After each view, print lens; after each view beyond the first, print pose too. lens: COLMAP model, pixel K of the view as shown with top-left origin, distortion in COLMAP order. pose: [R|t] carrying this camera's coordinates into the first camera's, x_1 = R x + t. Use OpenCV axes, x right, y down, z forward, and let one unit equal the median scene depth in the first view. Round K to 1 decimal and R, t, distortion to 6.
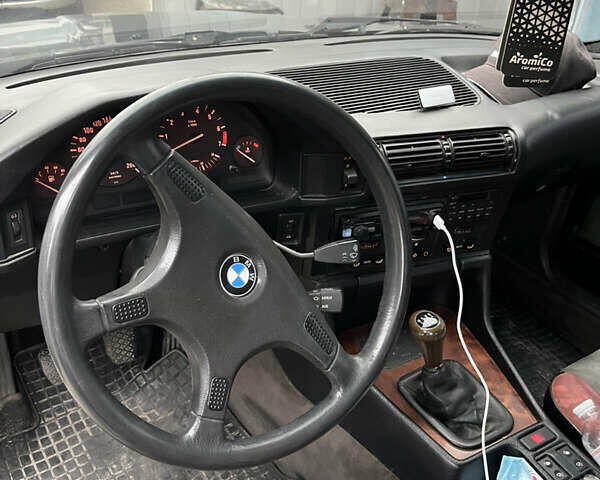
lens RADIAL K [[619.7, 0, 299.9], [0, 619.7, 241.4], [0, 0, 1]] dist [0.040235, 0.000000]
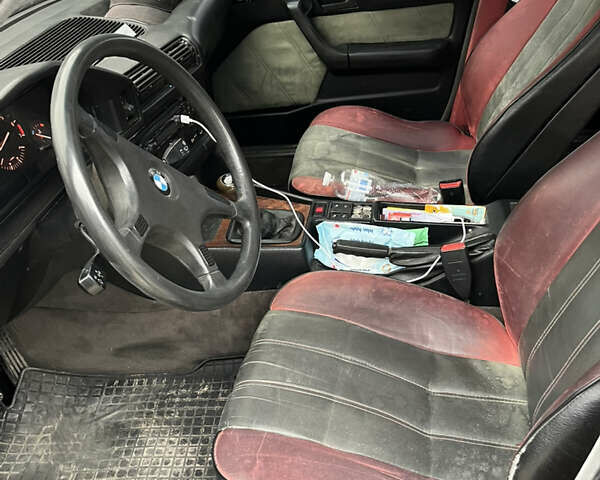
lens RADIAL K [[619.7, 0, 299.9], [0, 619.7, 239.2], [0, 0, 1]] dist [0.040235, 0.000000]
pose [[0.626227, -0.556511, 0.546017, -0.486287], [0.528290, 0.817943, 0.227767, 0.005769], [-0.573366, 0.145822, 0.806218, -0.164636]]
